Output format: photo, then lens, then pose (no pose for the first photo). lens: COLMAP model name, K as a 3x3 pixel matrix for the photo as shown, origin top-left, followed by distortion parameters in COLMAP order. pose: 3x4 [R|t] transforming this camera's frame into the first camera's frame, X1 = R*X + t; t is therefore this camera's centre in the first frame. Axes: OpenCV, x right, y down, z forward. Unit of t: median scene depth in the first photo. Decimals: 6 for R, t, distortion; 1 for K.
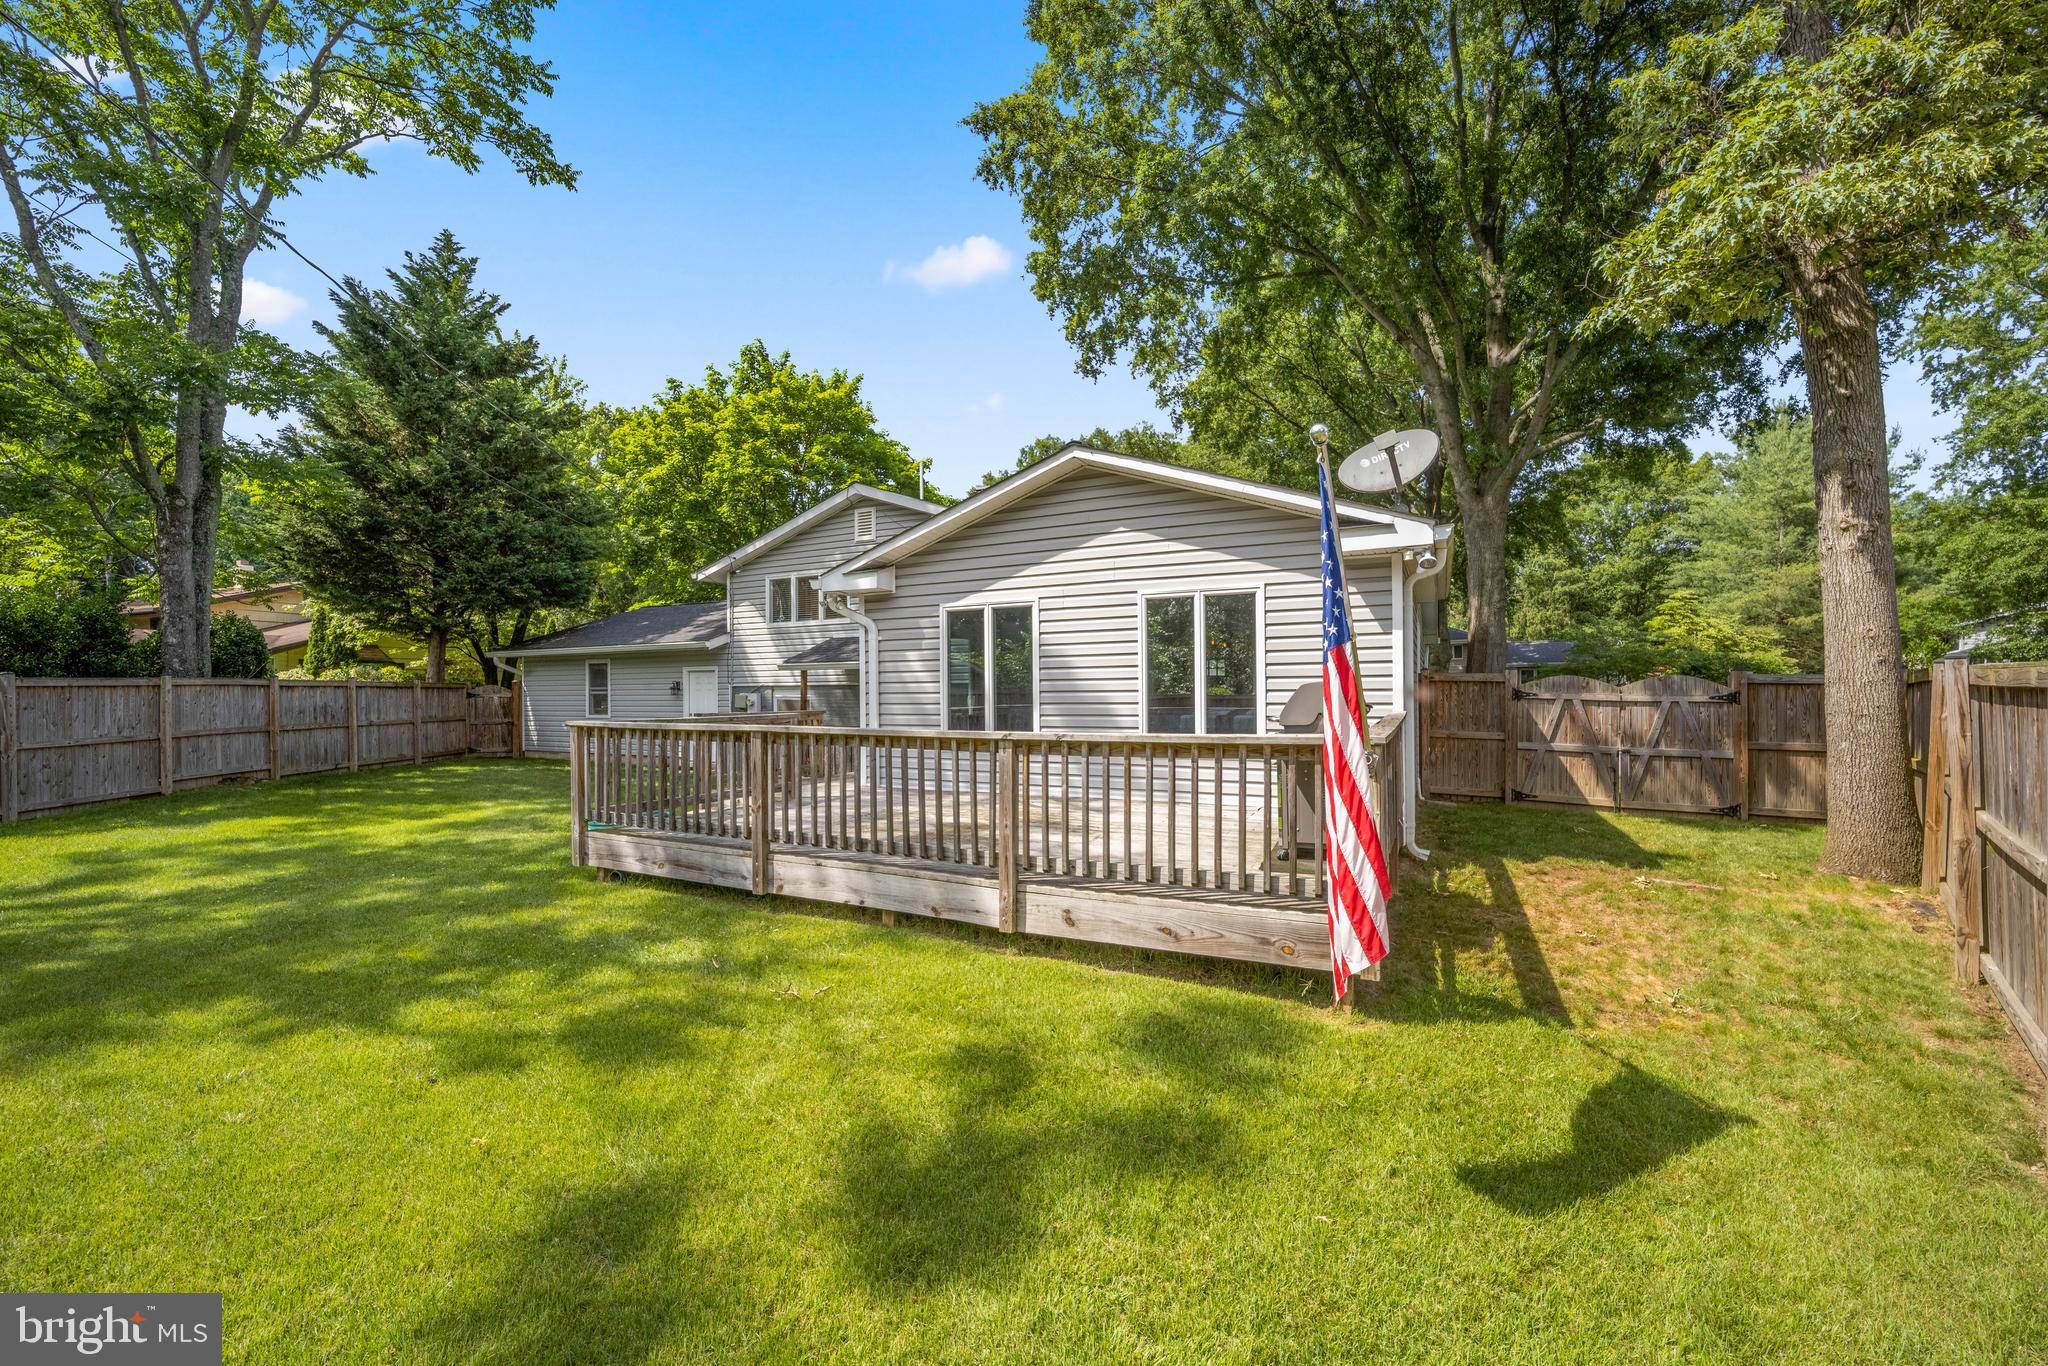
lens RADIAL K [[822.3, 0, 1024.0], [0, 822.3, 683.0], [0, 0, 1]] dist [-0.019494, -0.000220]
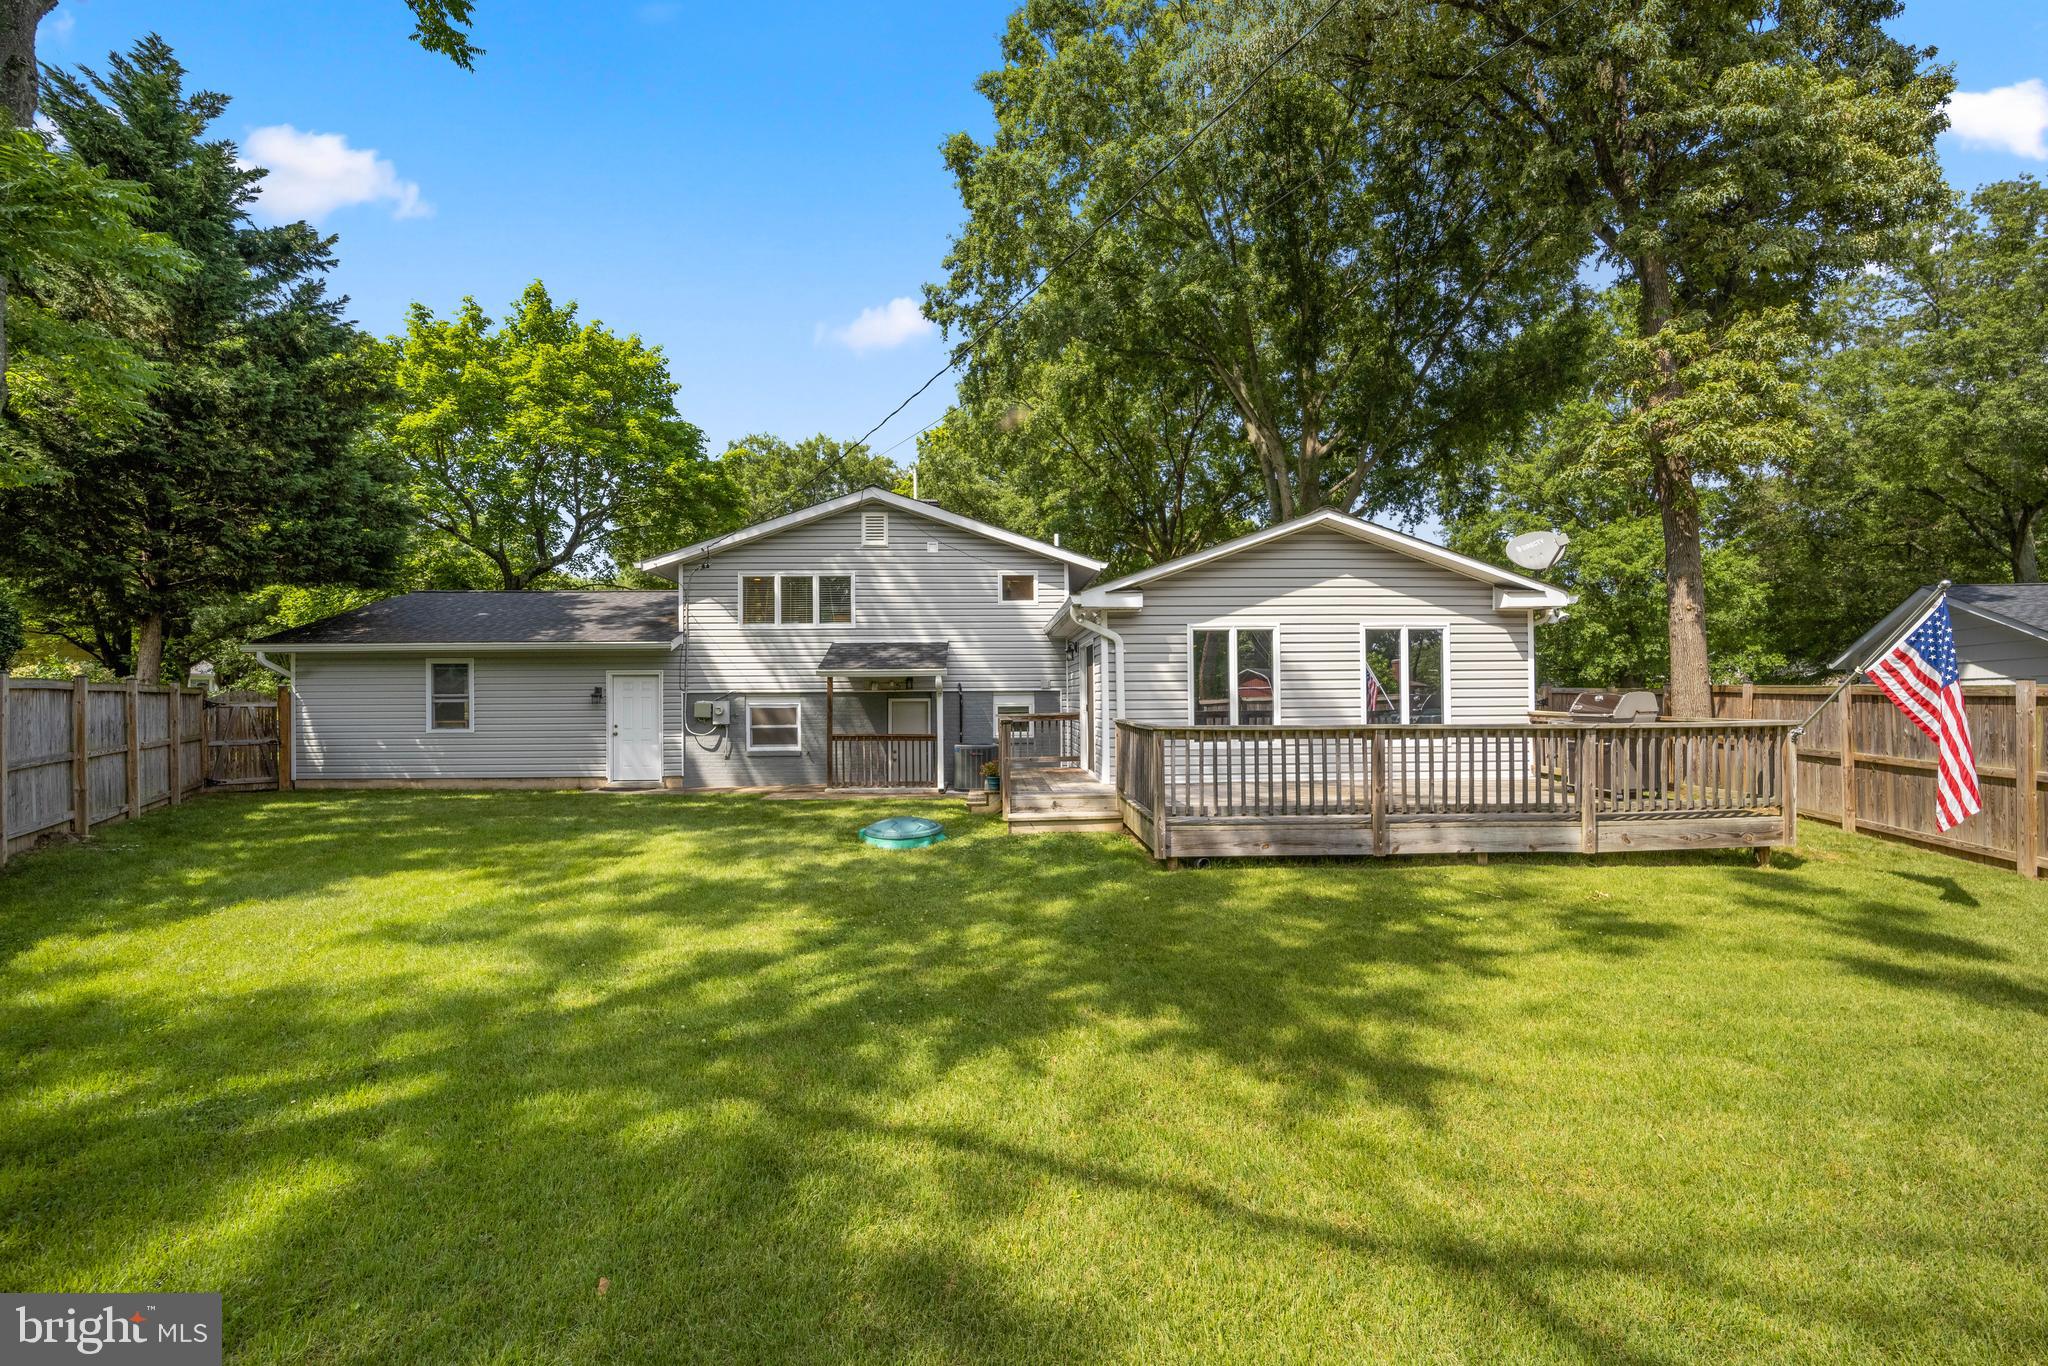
lens RADIAL K [[822.3, 0, 1024.0], [0, 822.3, 683.0], [0, 0, 1]] dist [-0.019494, -0.000220]
pose [[0.872667, 0.008448, 0.488243, -0.926555], [-0.004145, 0.999942, -0.009893, 0.000848], [-0.488298, 0.006610, 0.872652, 0.096866]]
